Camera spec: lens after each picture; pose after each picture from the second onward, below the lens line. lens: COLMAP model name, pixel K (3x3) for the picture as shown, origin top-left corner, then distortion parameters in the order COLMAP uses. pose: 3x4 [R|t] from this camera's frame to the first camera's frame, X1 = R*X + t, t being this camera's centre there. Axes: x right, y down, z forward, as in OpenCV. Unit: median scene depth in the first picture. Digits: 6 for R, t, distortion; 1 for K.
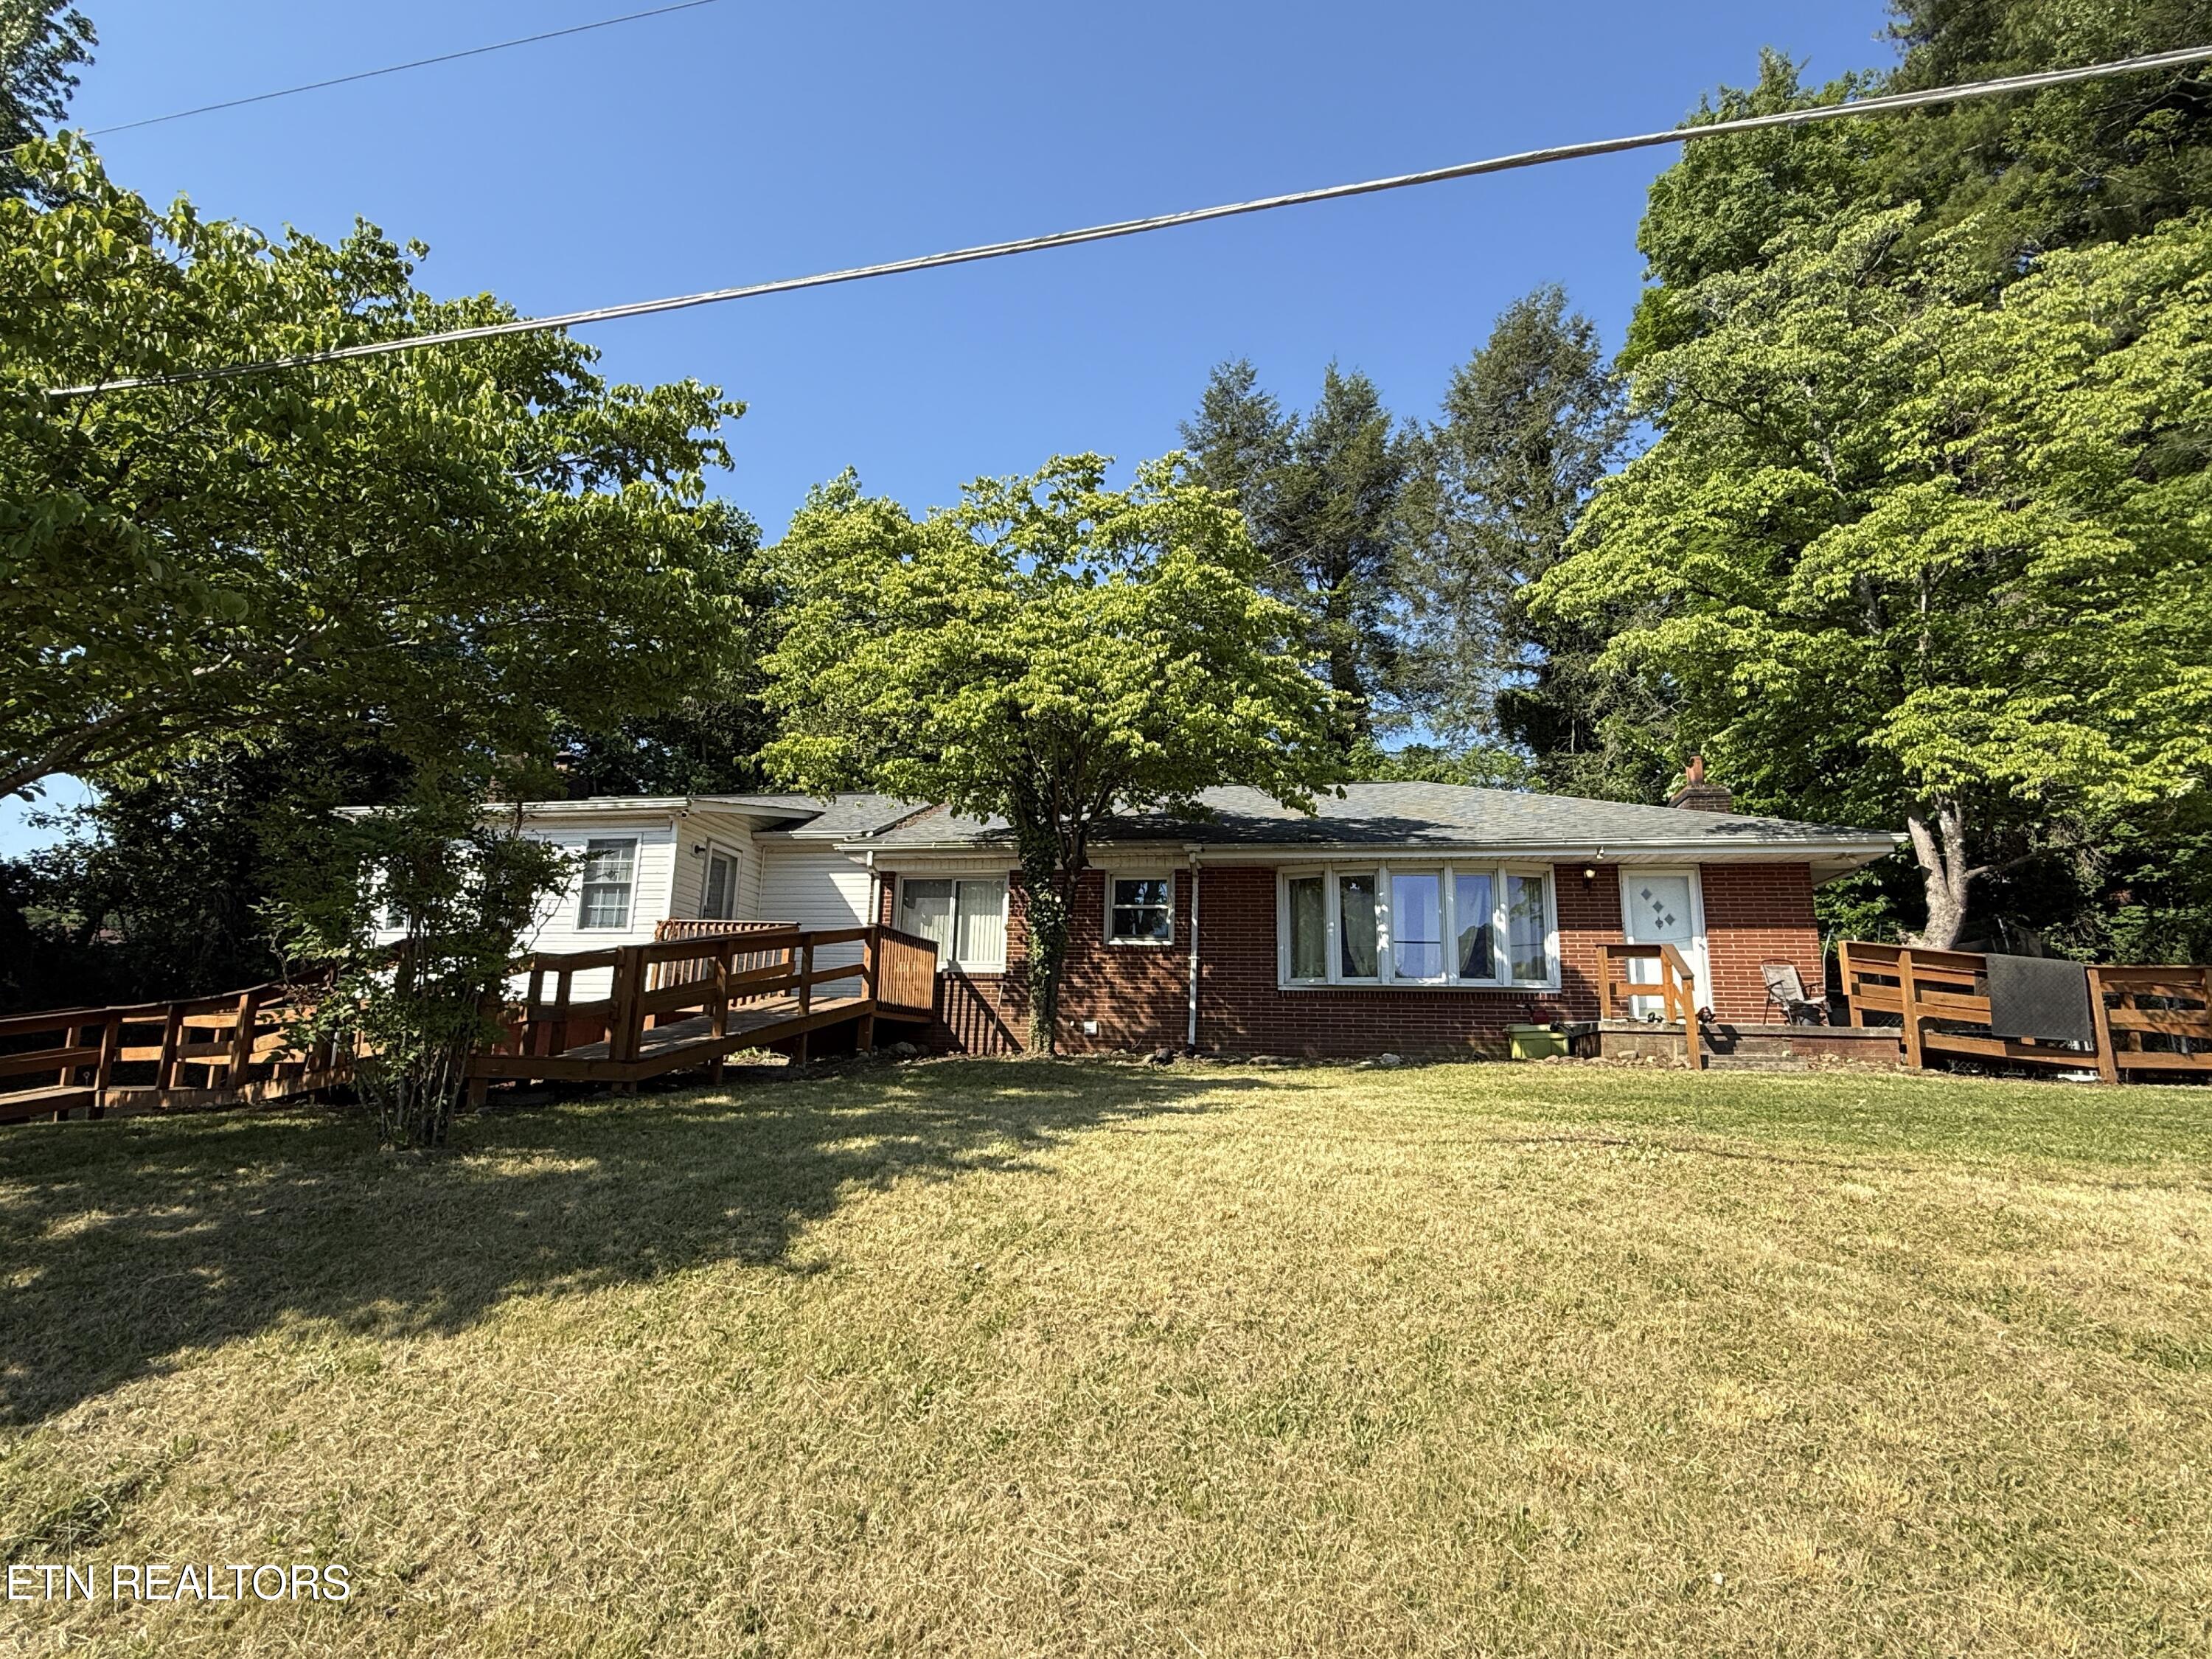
lens RADIAL K [[1145.7, 0, 1098.6], [0, 1145.7, 828.0], [0, 0, 1]] dist [0.002432, -0.001512]
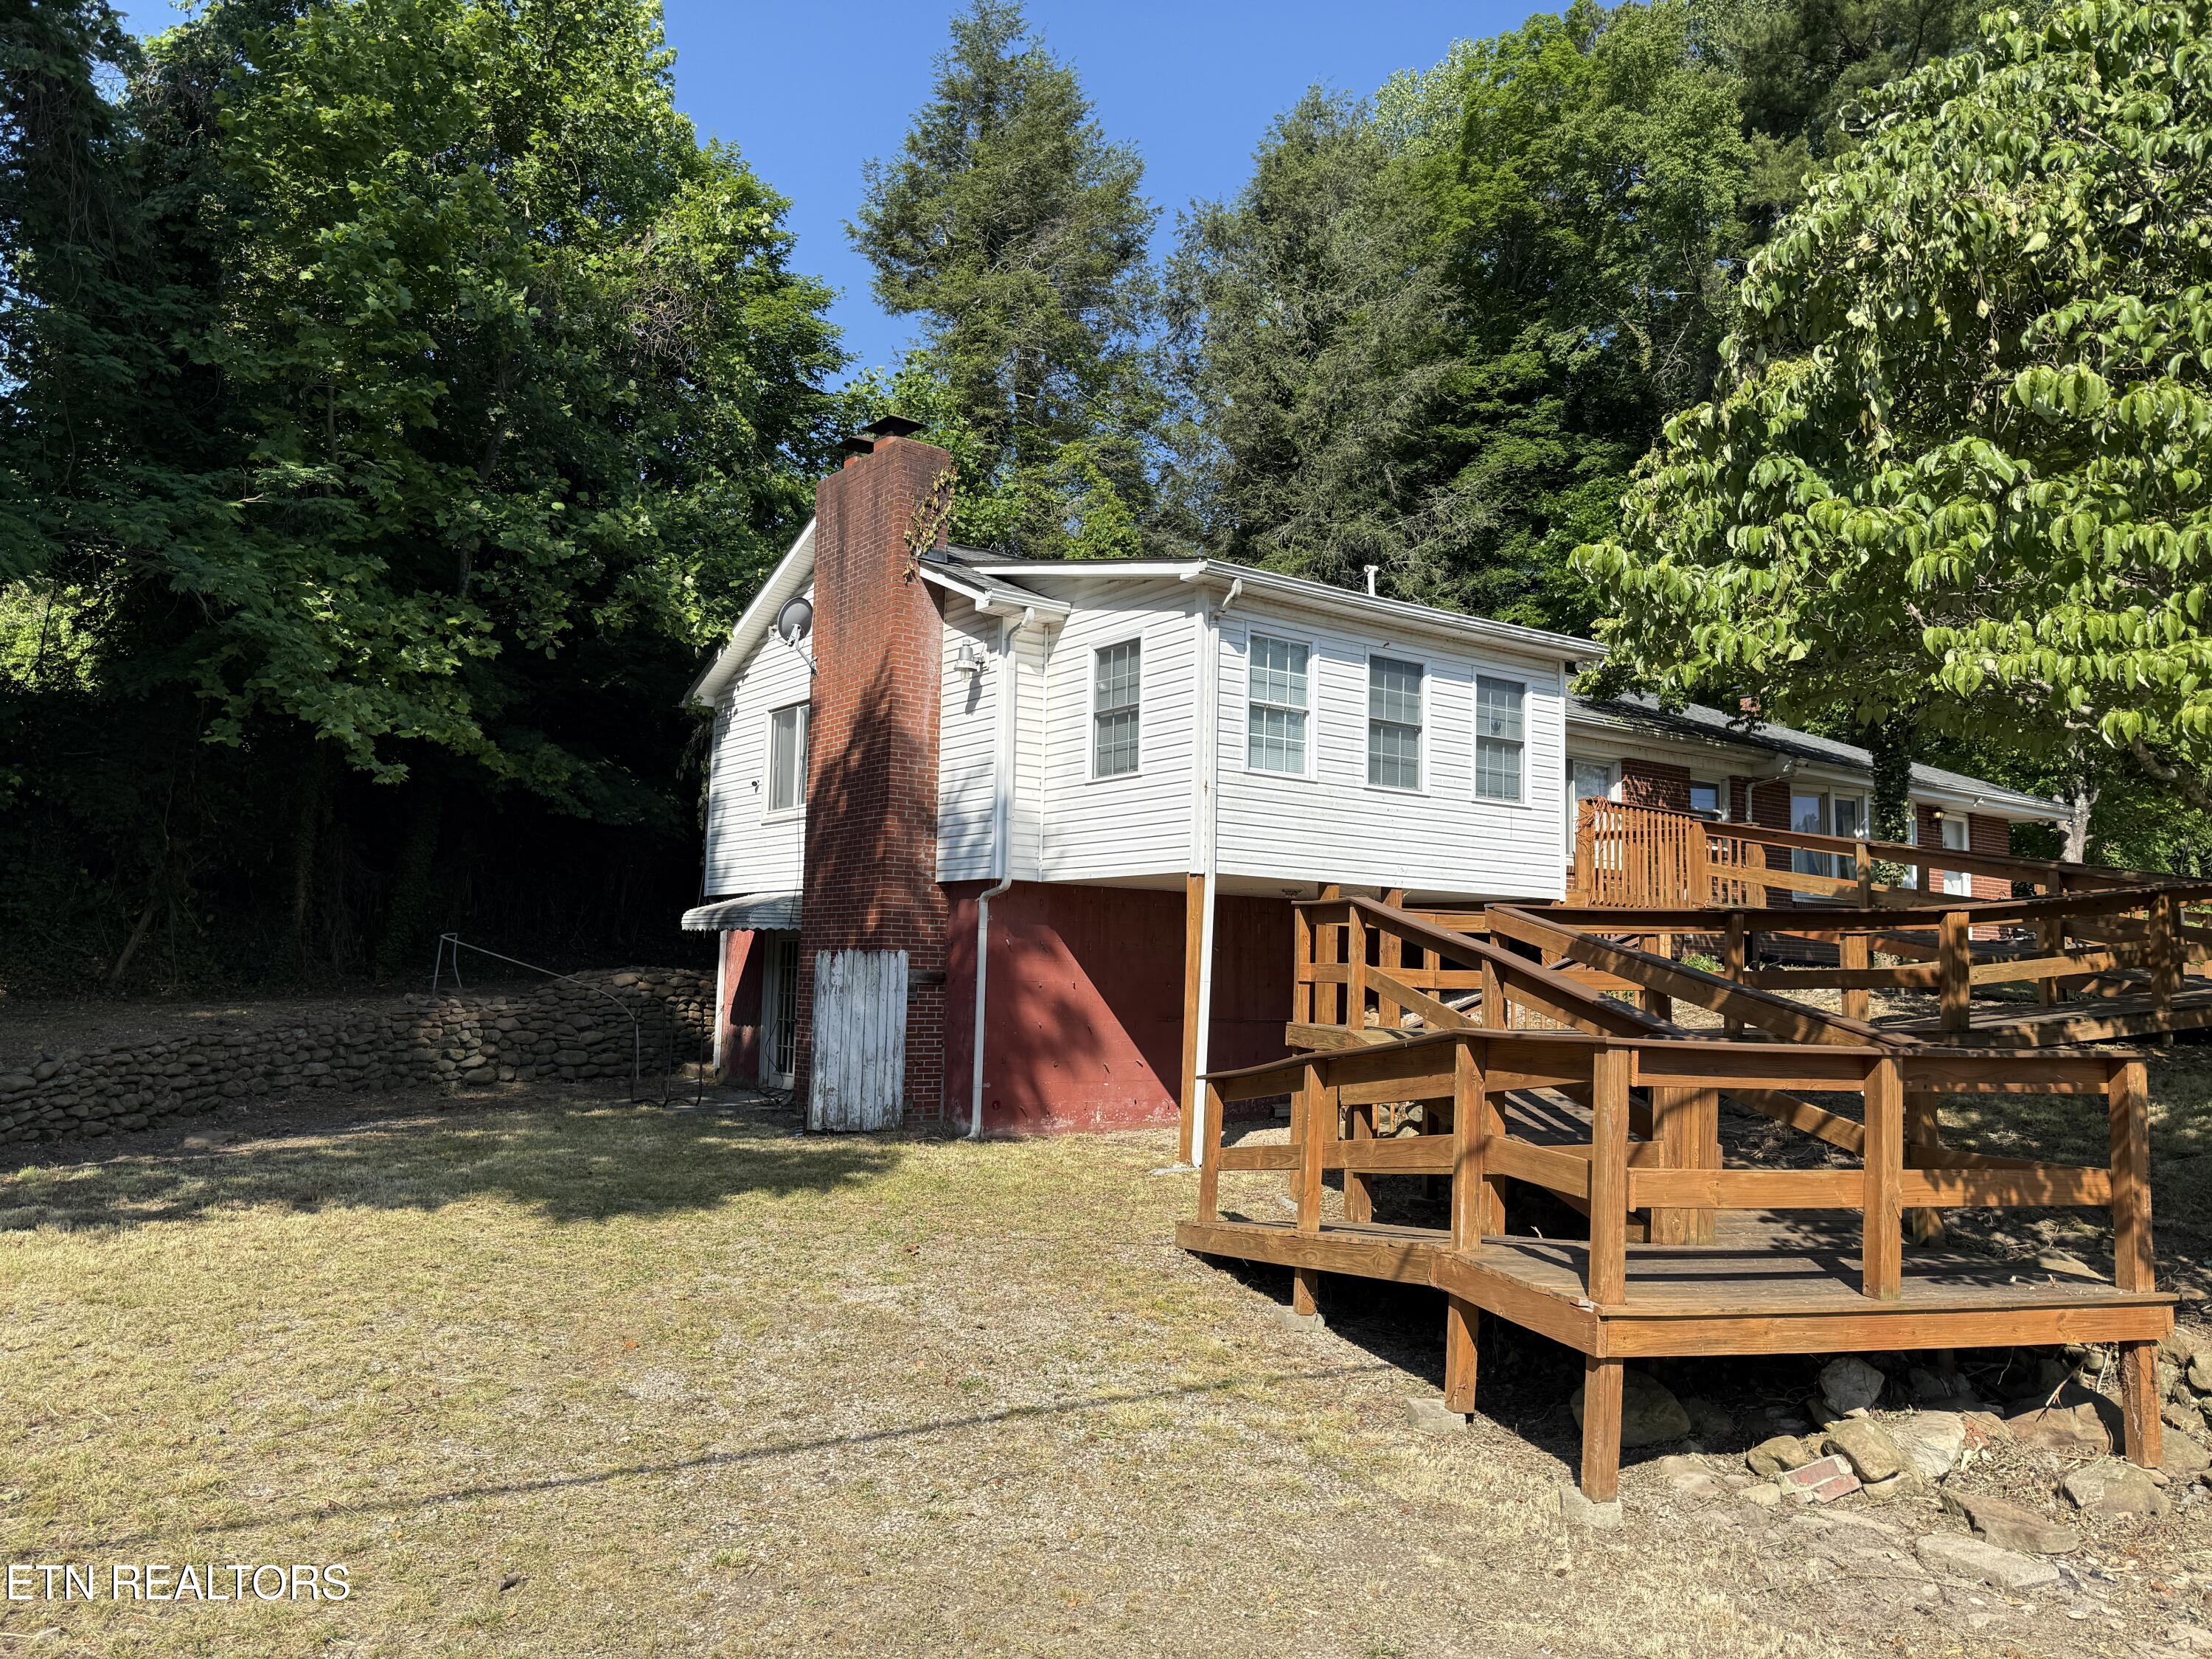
lens RADIAL K [[1557.2, 0, 1106.0], [0, 1557.2, 829.5], [0, 0, 1]] dist [0.071066, -0.080145]
pose [[0.677241, 0.057979, 0.733473, -1.567346], [-0.163044, 0.983932, 0.072767, 0.087423], [-0.717468, -0.168869, 0.675813, 0.571801]]
